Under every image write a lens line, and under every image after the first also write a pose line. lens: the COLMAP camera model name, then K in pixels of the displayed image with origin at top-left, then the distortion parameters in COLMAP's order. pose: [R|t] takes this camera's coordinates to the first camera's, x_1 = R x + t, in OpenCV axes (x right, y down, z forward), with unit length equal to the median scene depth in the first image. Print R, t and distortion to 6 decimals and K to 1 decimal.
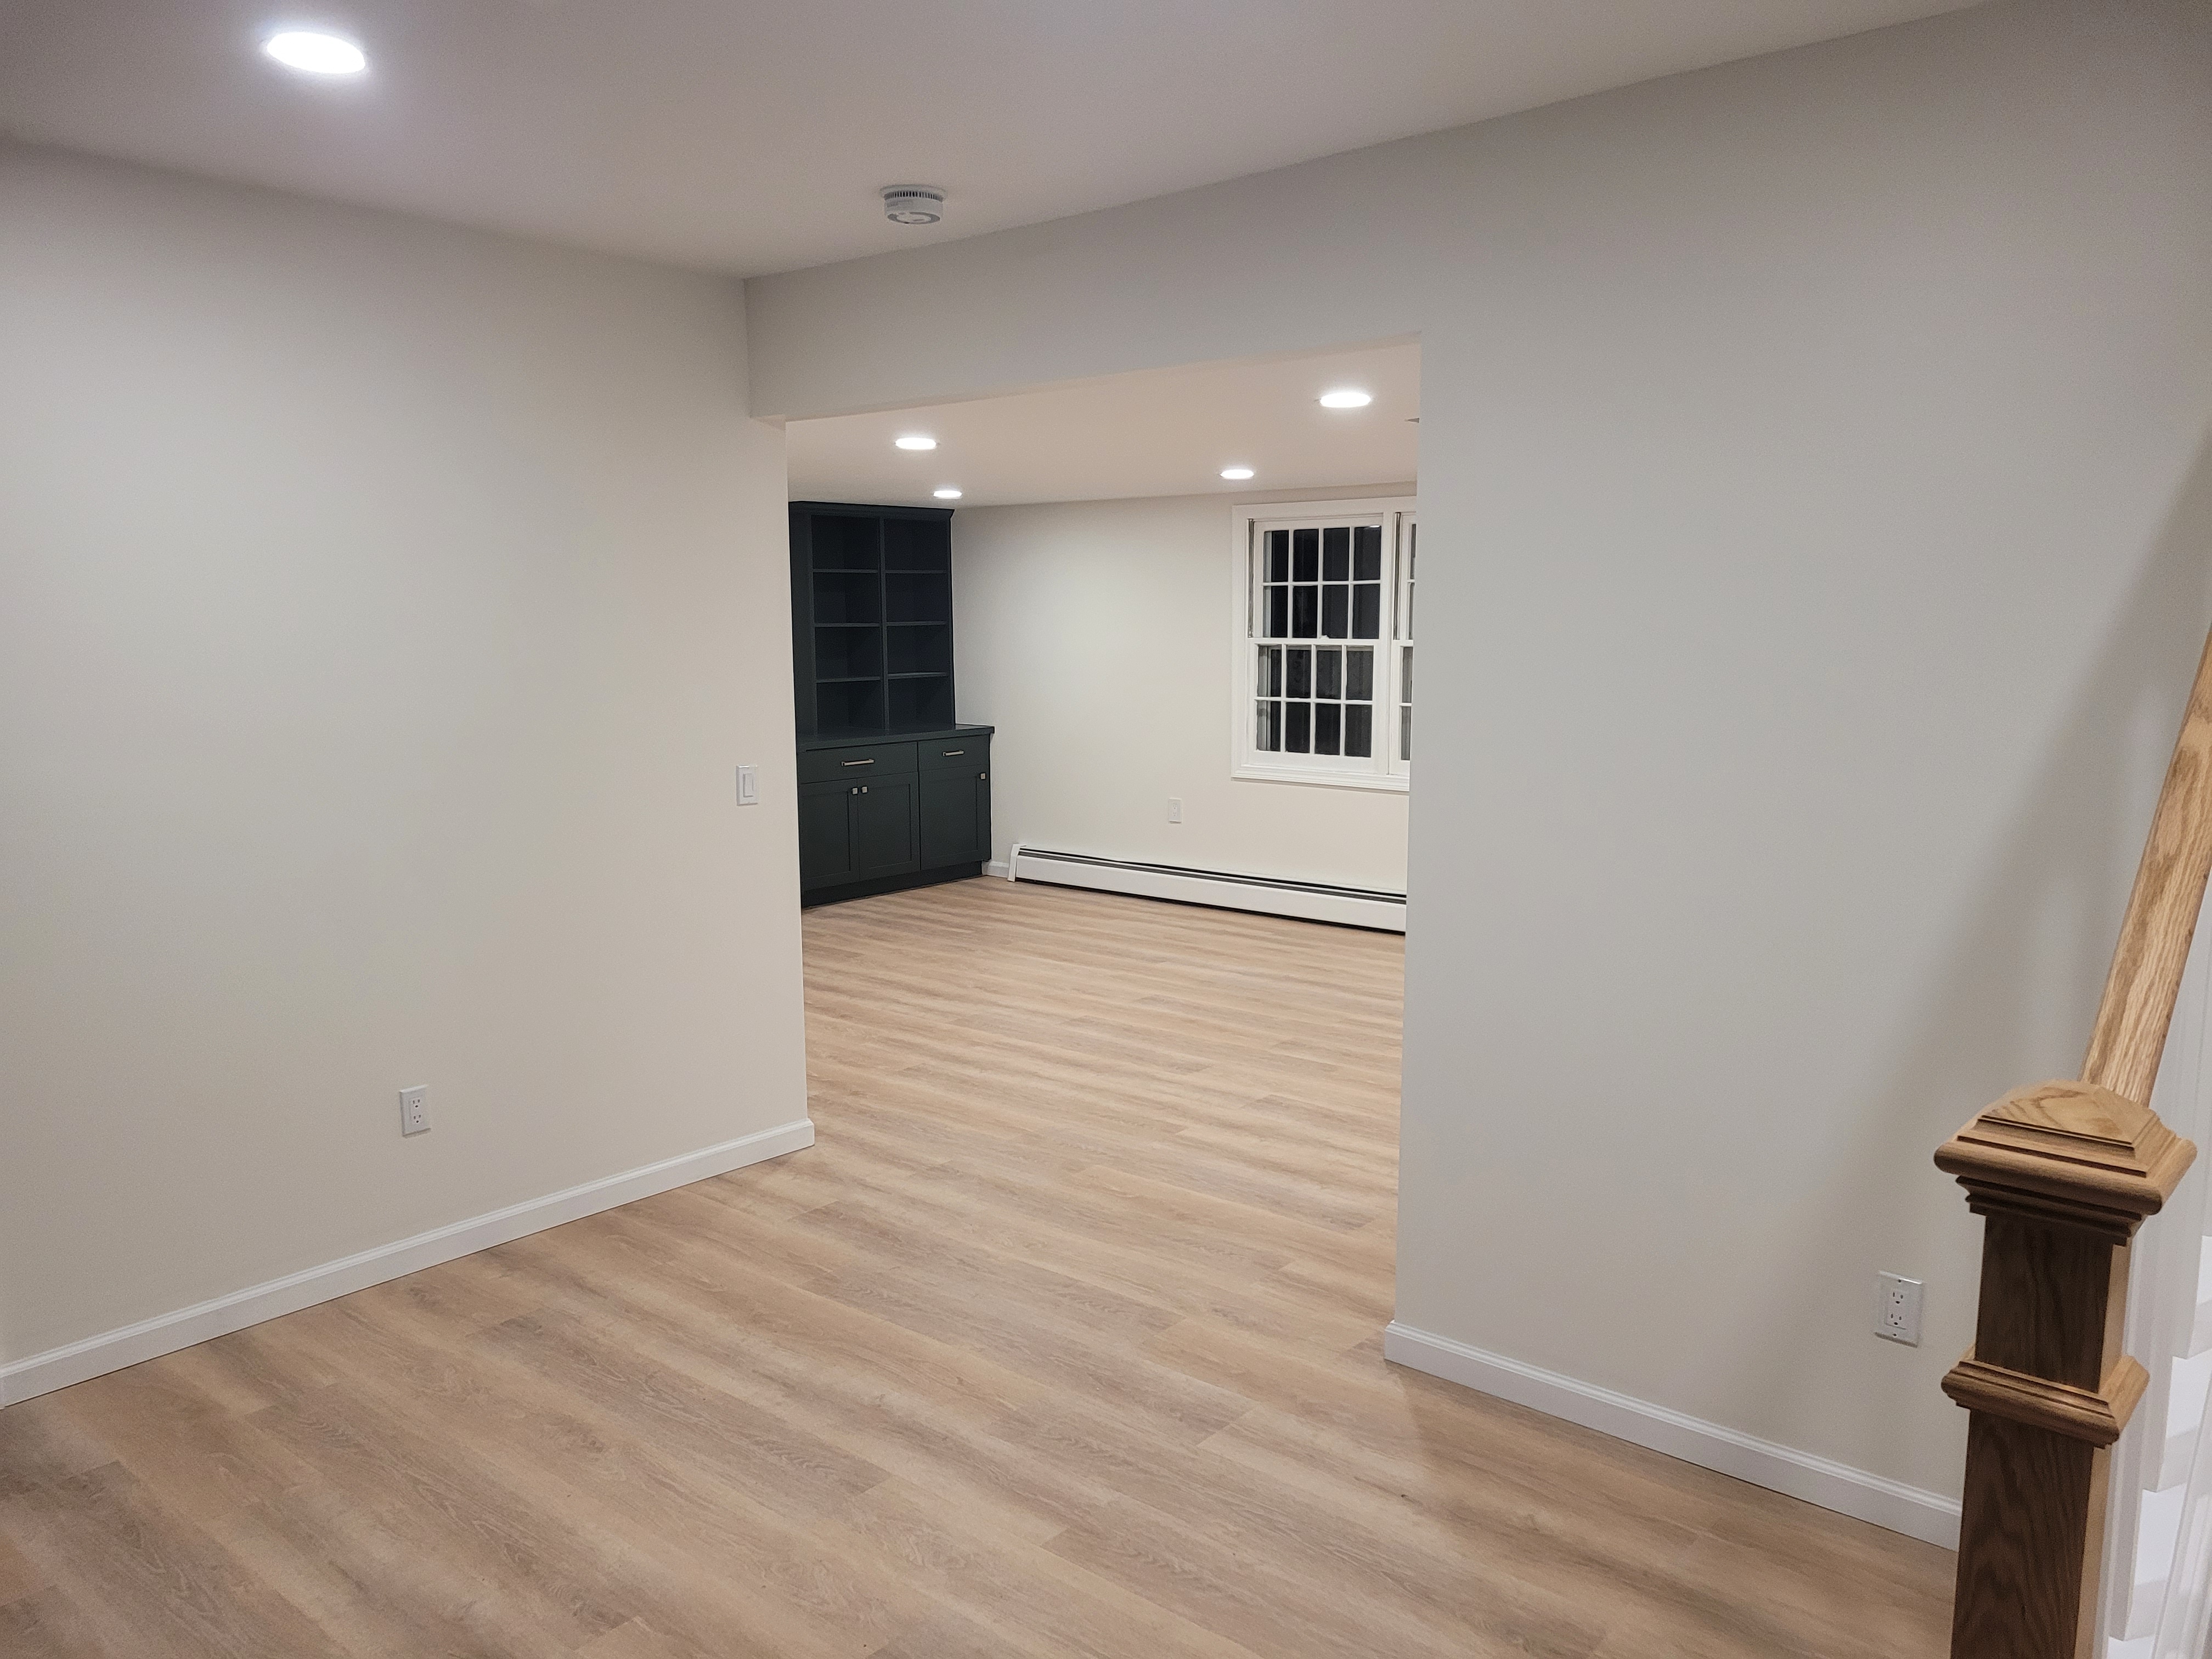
lens RADIAL K [[1635.7, 0, 1110.0], [0, 1635.7, 853.1], [0, 0, 1]] dist [0.065474, -0.041851]
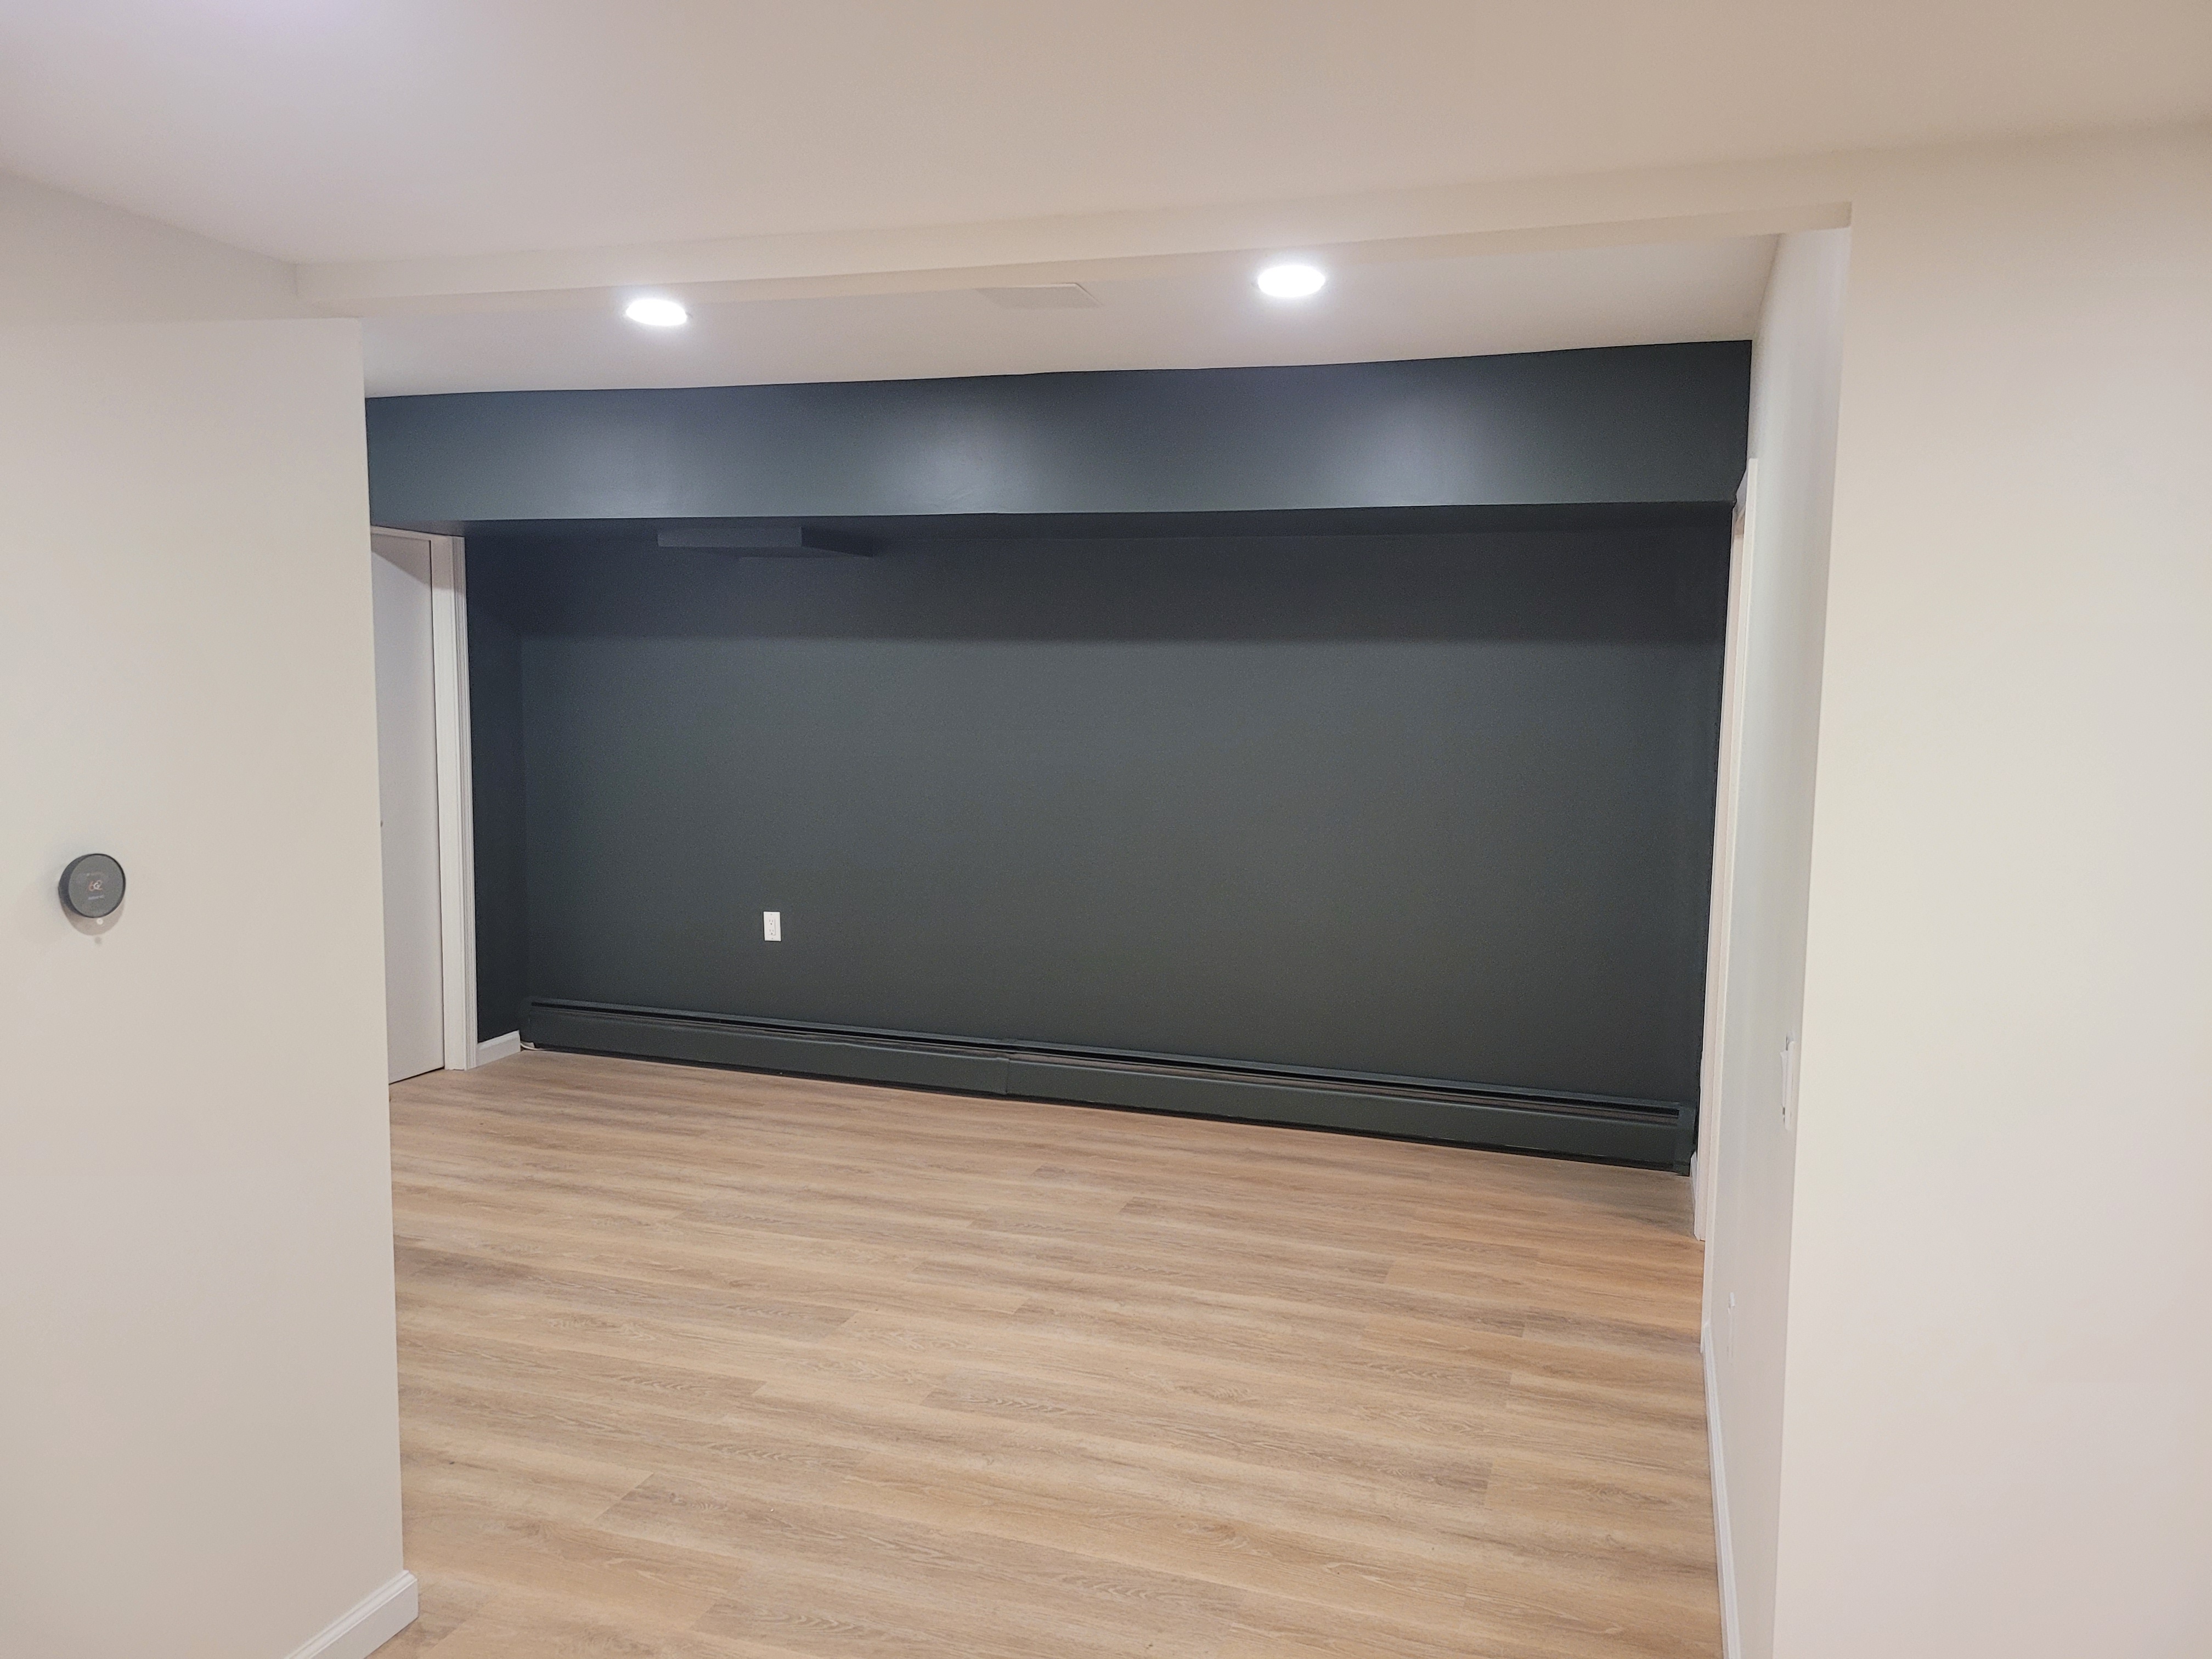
lens RADIAL K [[1635.7, 0, 1115.6], [0, 1635.7, 839.1], [0, 0, 1]] dist [0.065474, -0.041851]
pose [[-0.925310, 0.031974, -0.377861, 0.124572], [-0.063742, 0.969147, 0.238098, -0.221779], [0.373816, 0.244400, -0.894723, 1.475756]]
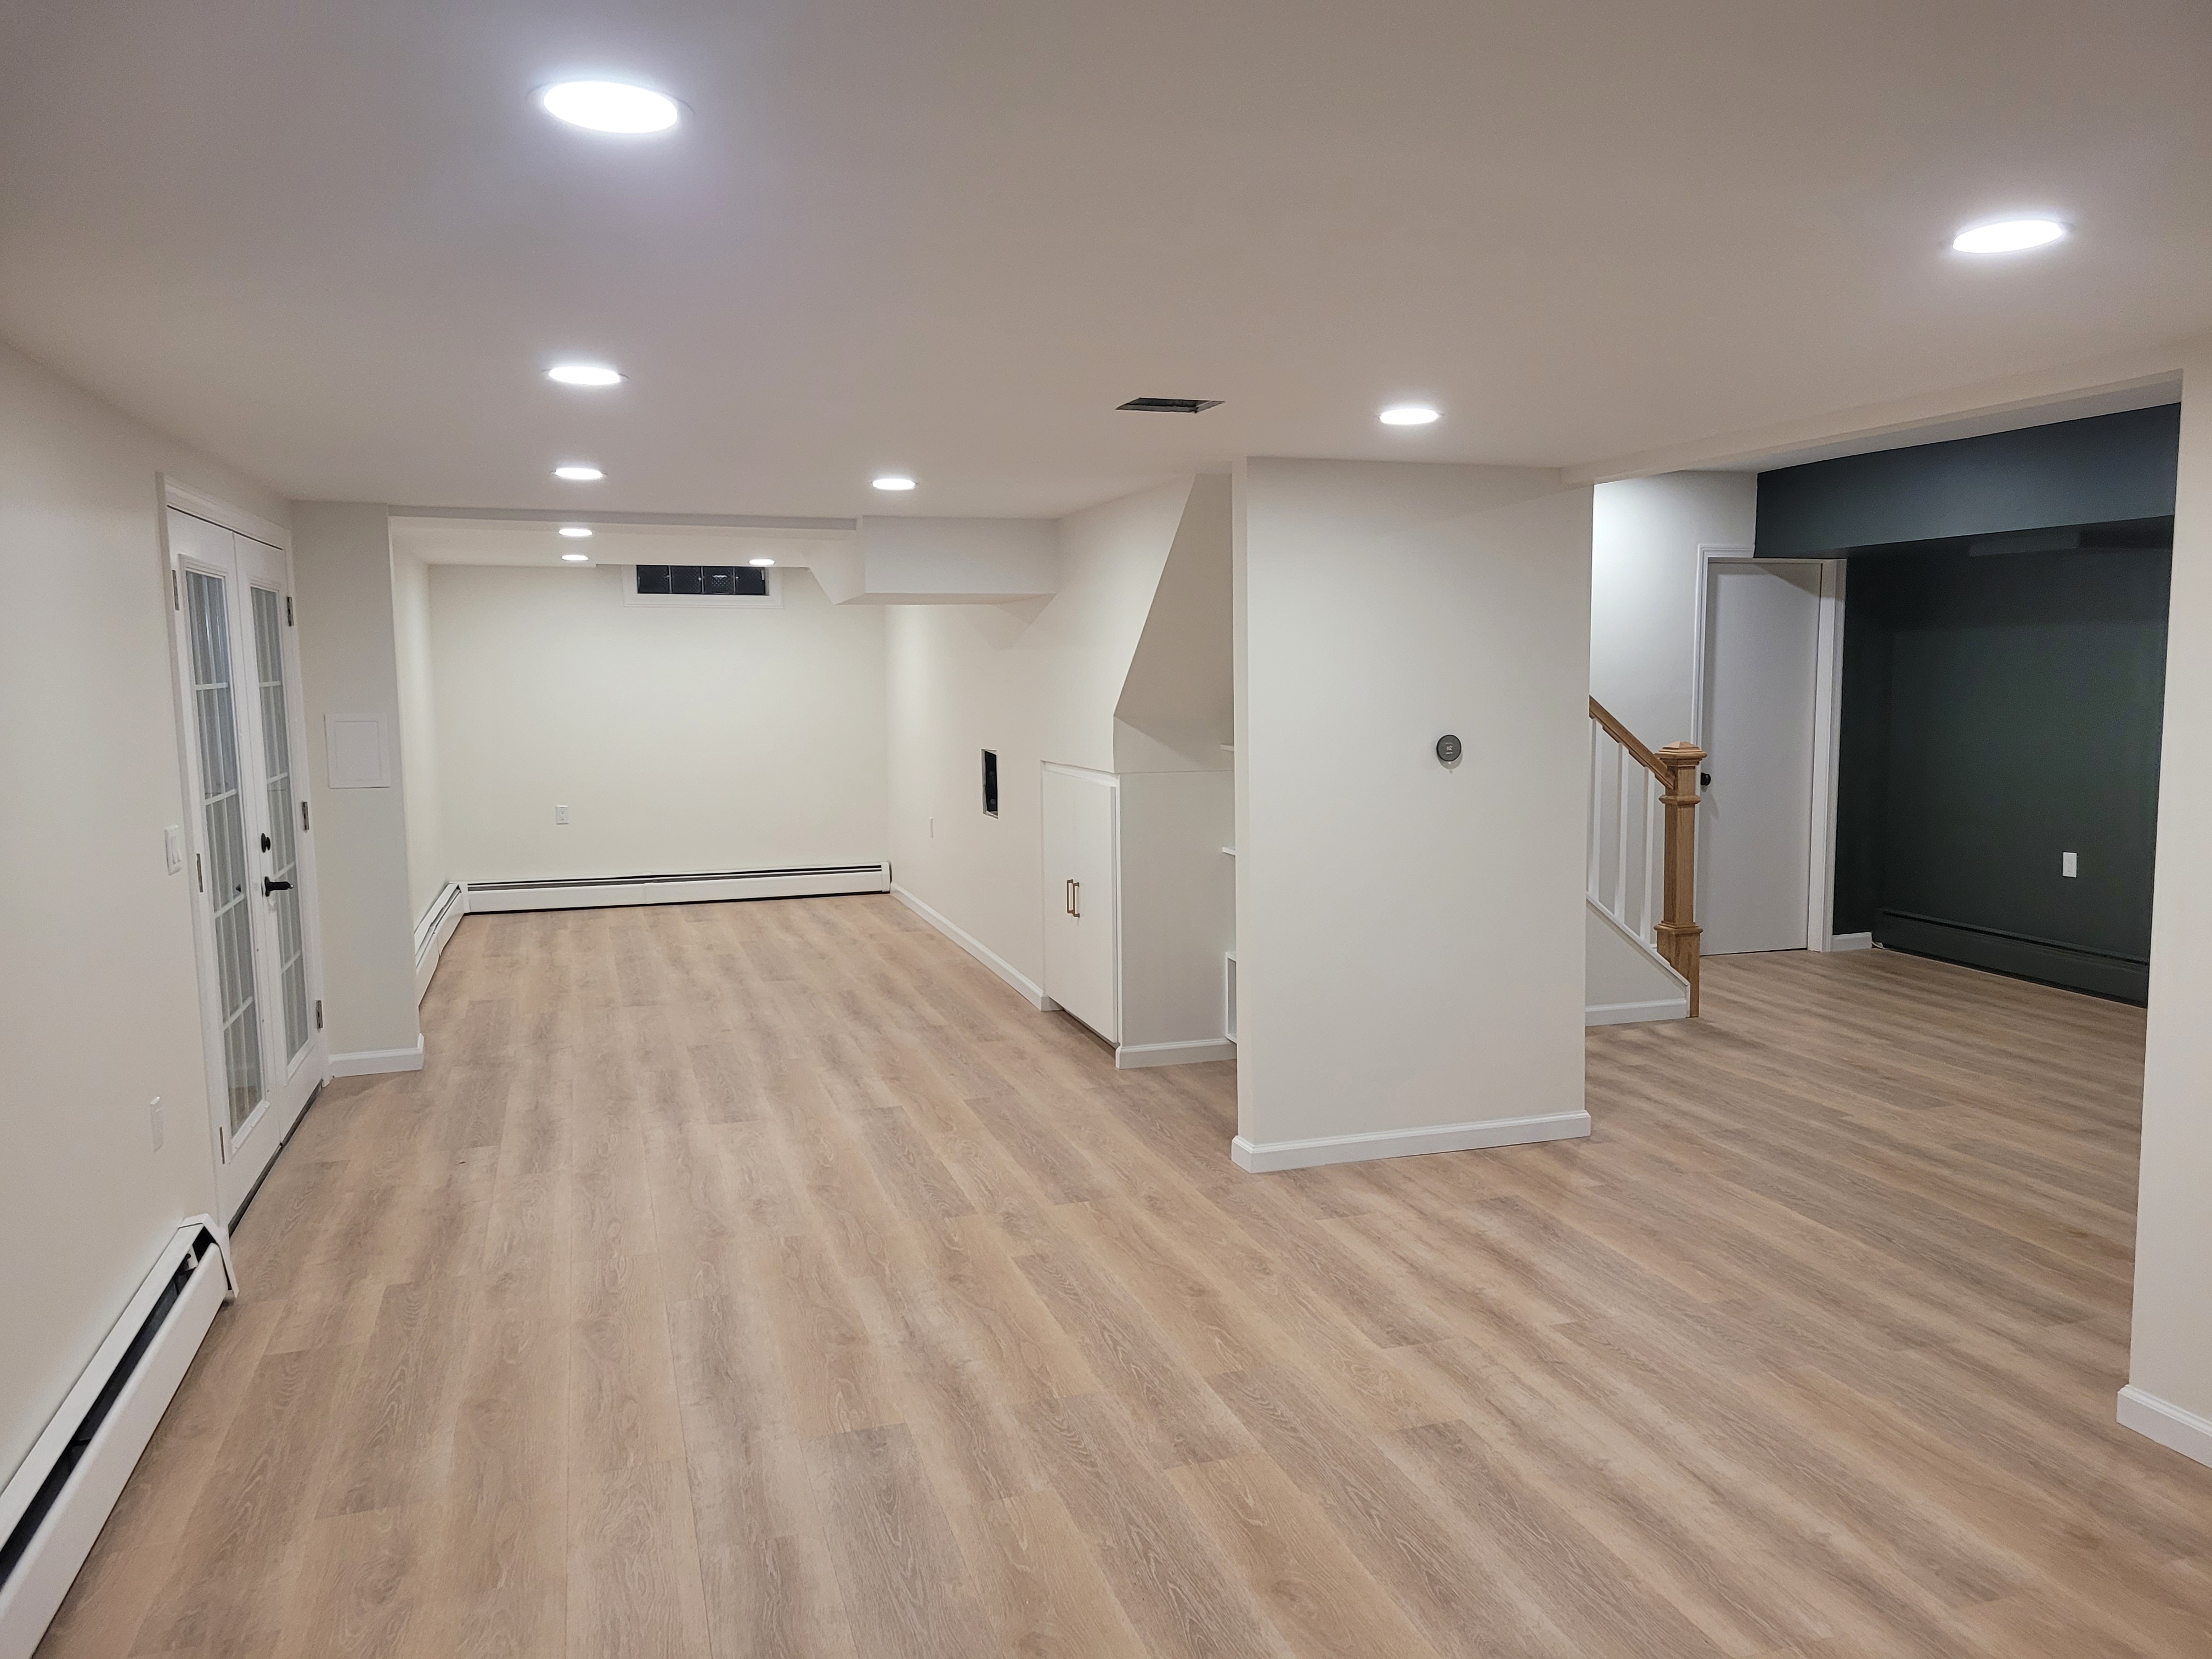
lens RADIAL K [[1635.7, 0, 1136.7], [0, 1635.7, 826.0], [0, 0, 1]] dist [0.065474, -0.041851]
pose [[-0.858948, -0.037564, 0.510682, -0.209104], [0.089237, 0.971064, 0.221521, -0.302735], [-0.504227, 0.235846, -0.830742, 2.060225]]
